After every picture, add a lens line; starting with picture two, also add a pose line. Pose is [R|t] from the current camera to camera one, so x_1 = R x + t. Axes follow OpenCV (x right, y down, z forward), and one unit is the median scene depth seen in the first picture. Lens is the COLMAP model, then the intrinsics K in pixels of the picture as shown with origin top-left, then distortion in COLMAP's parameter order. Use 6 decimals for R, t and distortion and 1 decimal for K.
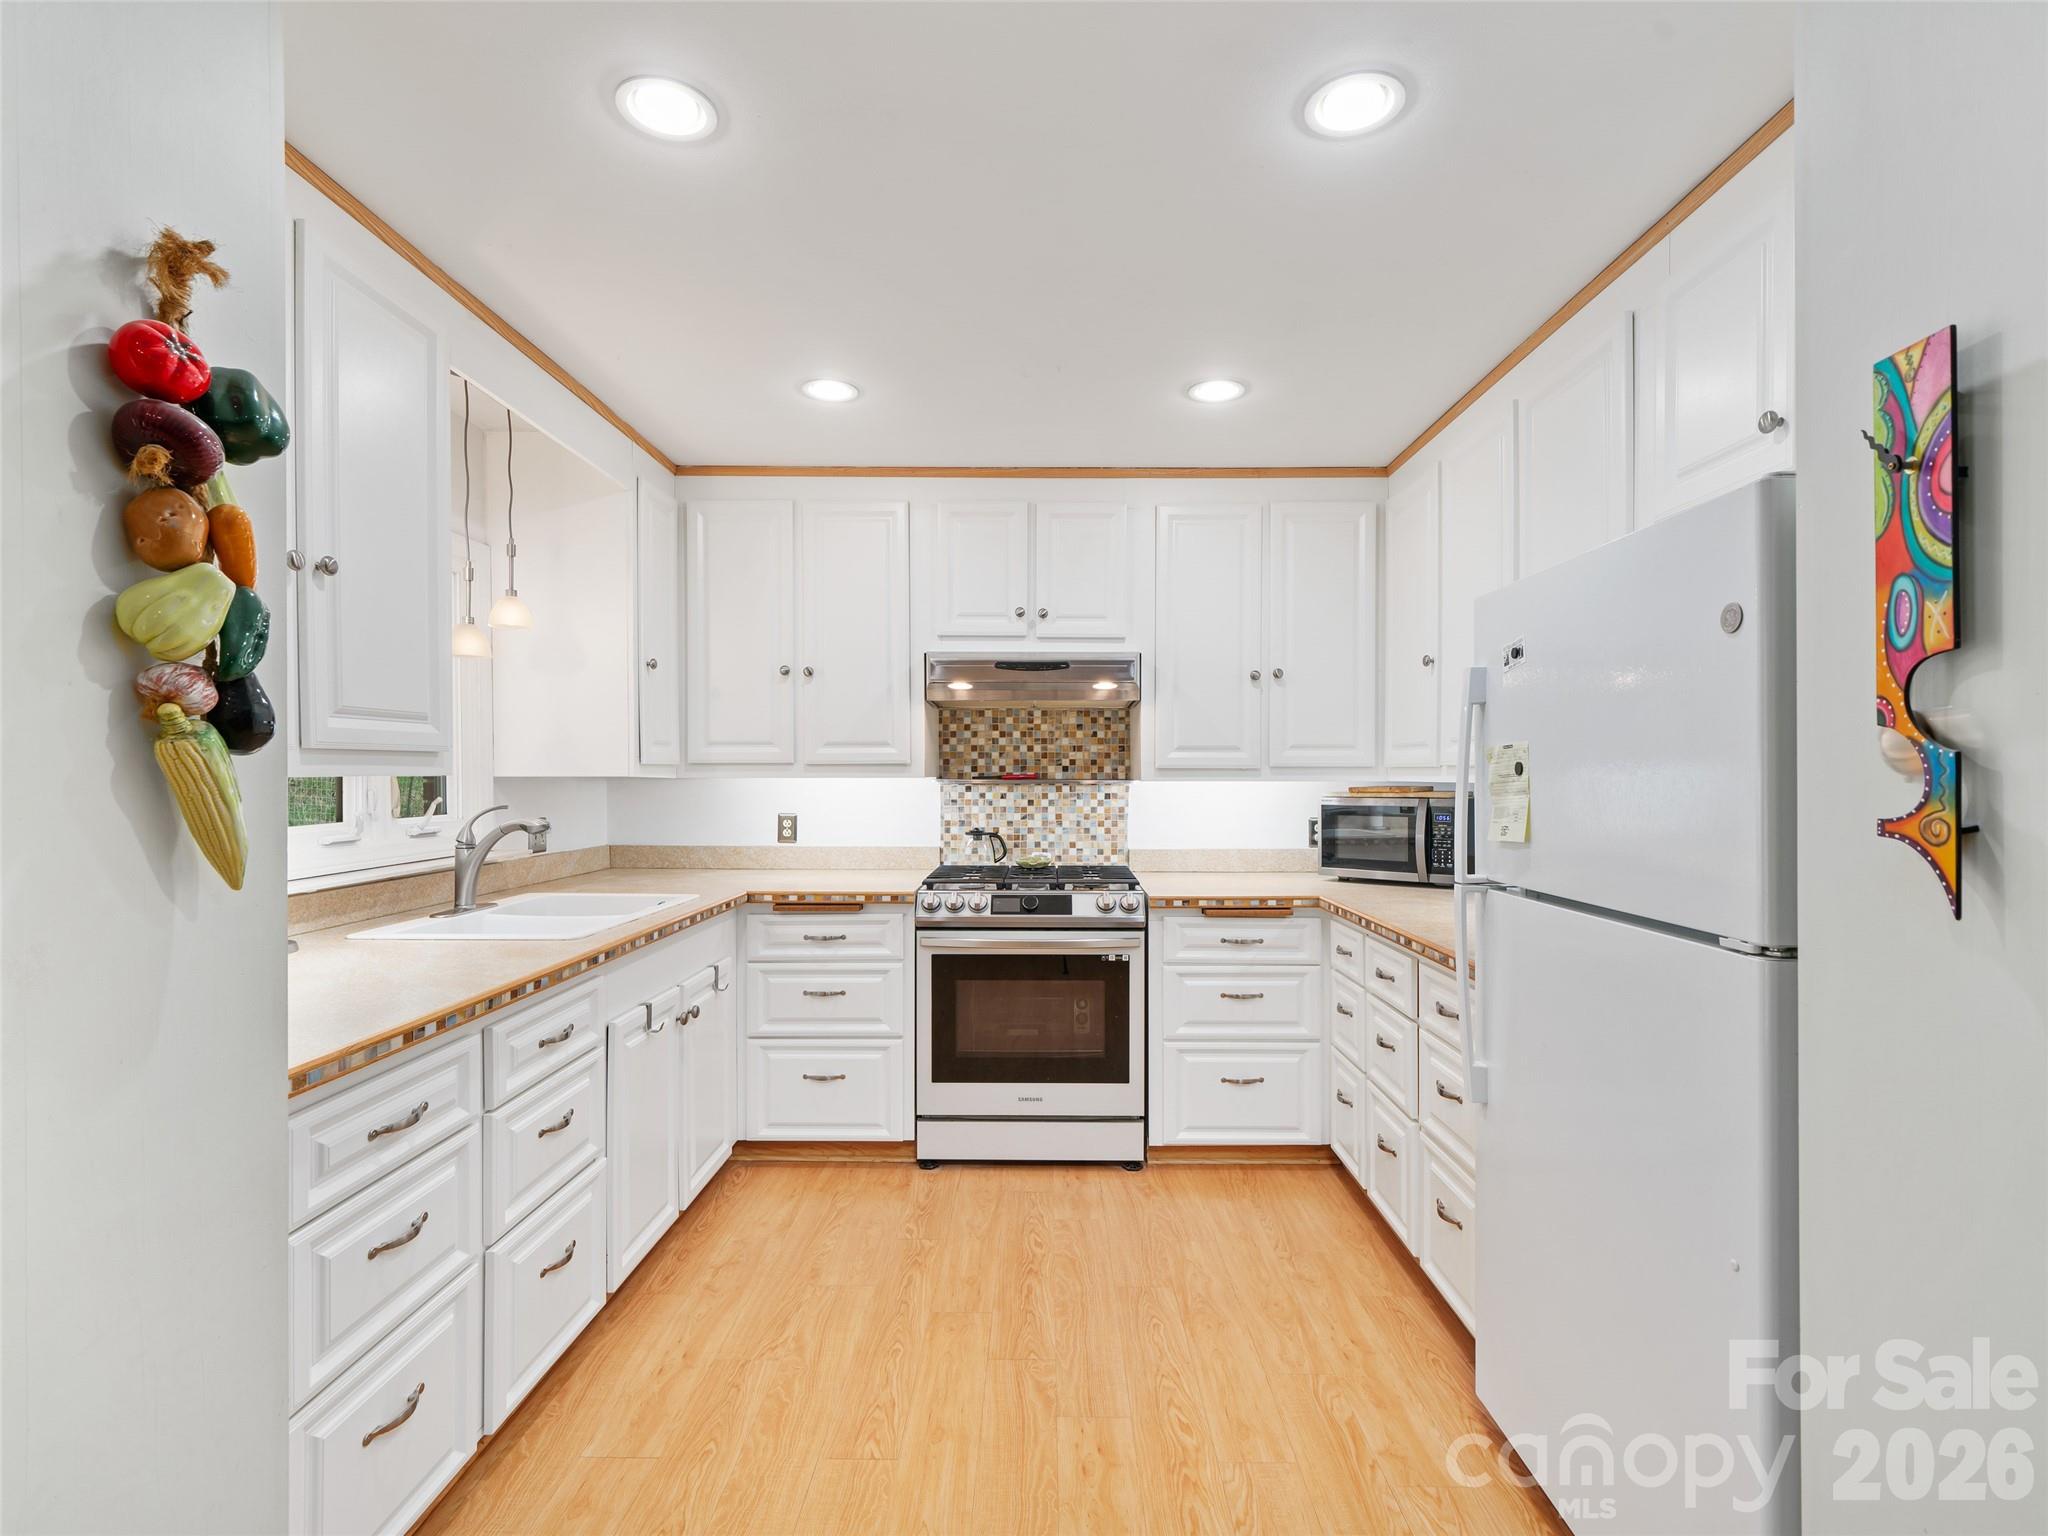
lens RADIAL K [[999.5, 0, 1027.0], [0, 999.5, 777.3], [0, 0, 1]] dist [0.004453, 0.000549]
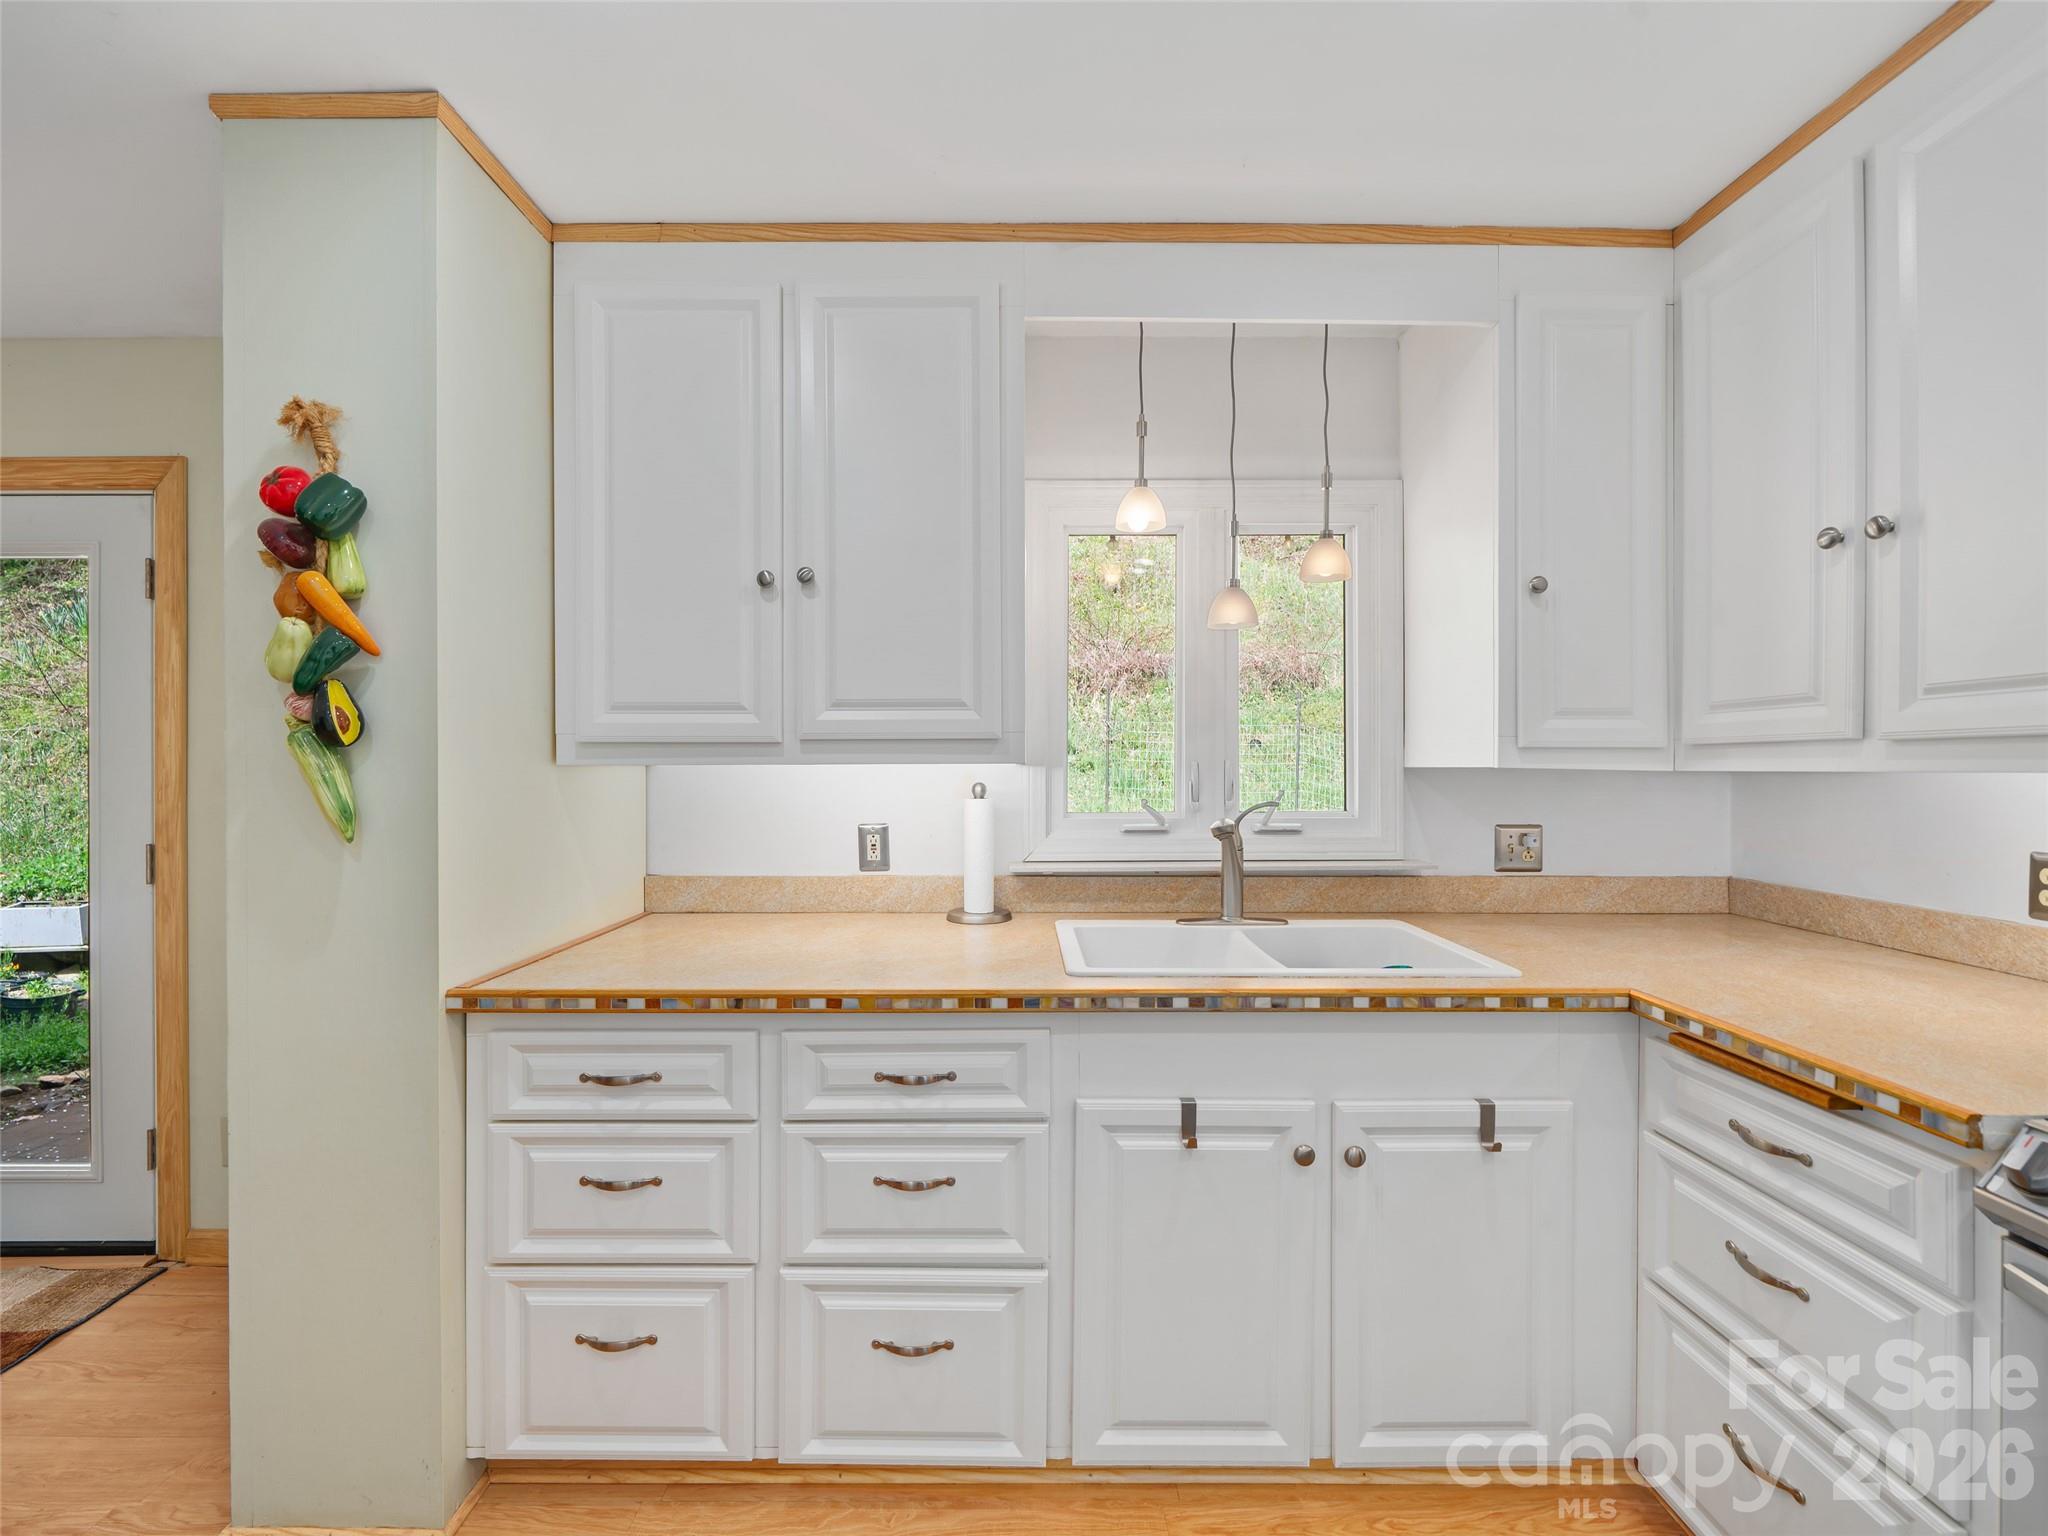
lens RADIAL K [[885.7, 0, 1025.8], [0, 885.7, 775.1], [0, 0, 1]] dist [-0.006117, -0.000661]
pose [[0.024276, 0.002508, -0.999702, 0.270626], [-0.004977, 0.999985, 0.002388, 0.006903], [0.999693, 0.004918, 0.024288, 1.101277]]
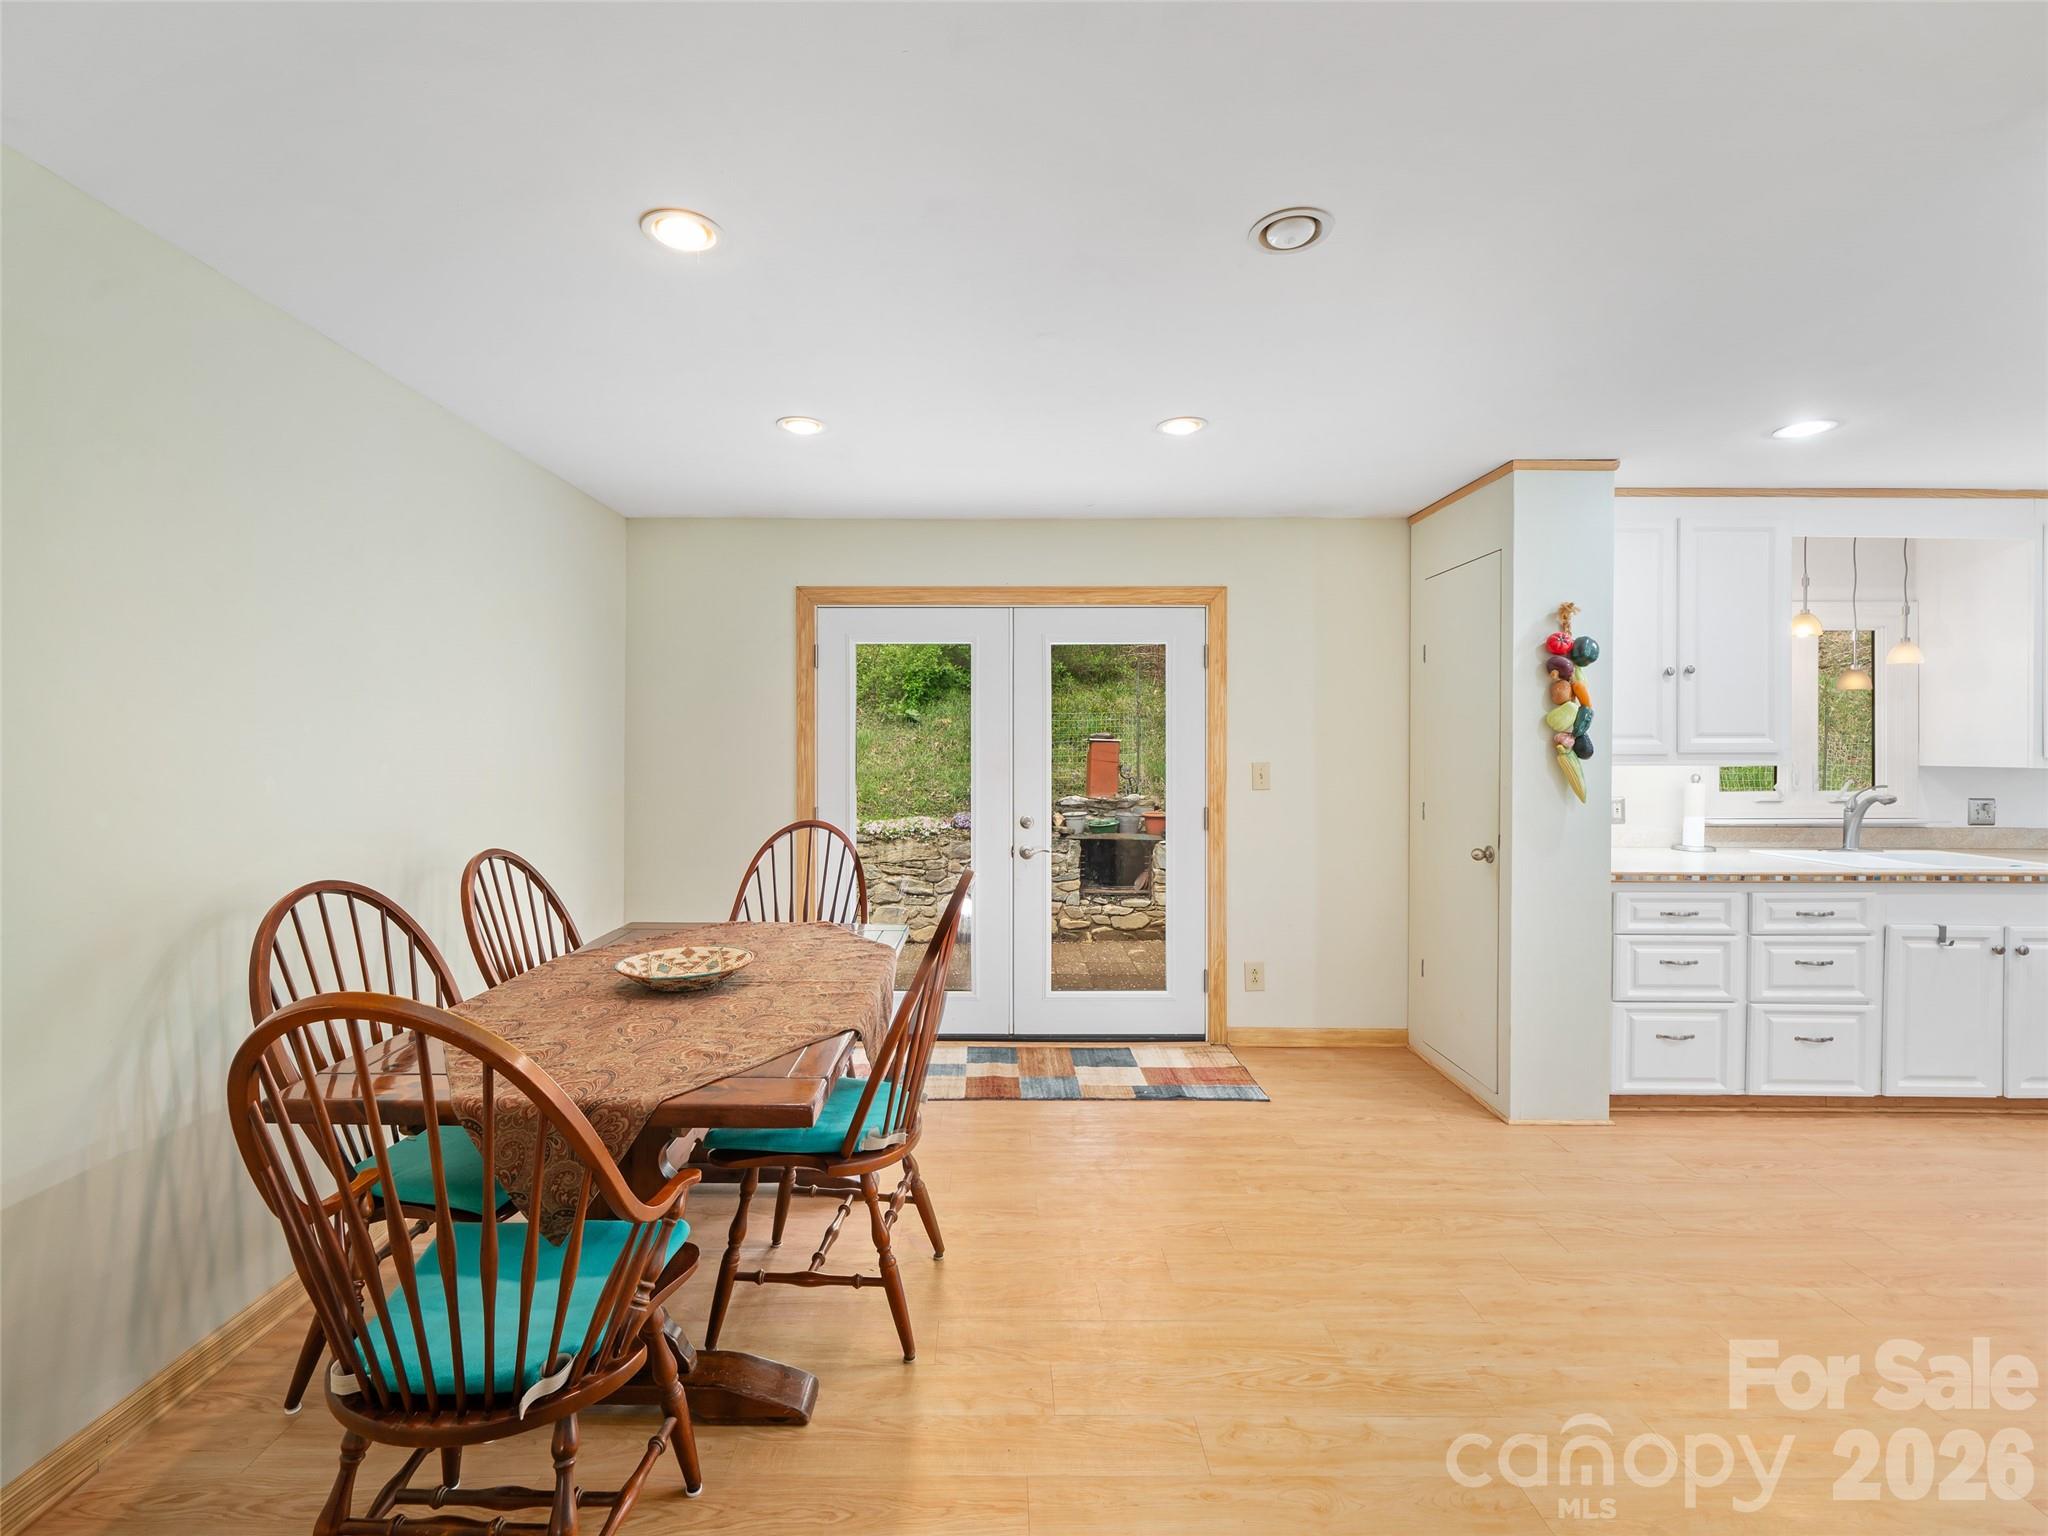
lens RADIAL K [[885.7, 0, 1013.6], [0, 885.7, 753.6], [0, 0, 1]] dist [-0.006117, -0.000661]
pose [[0.012374, 0.004938, -0.999911, 1.105453], [-0.007763, 0.999958, 0.004842, -0.023509], [0.999893, 0.007702, 0.012412, -0.458601]]
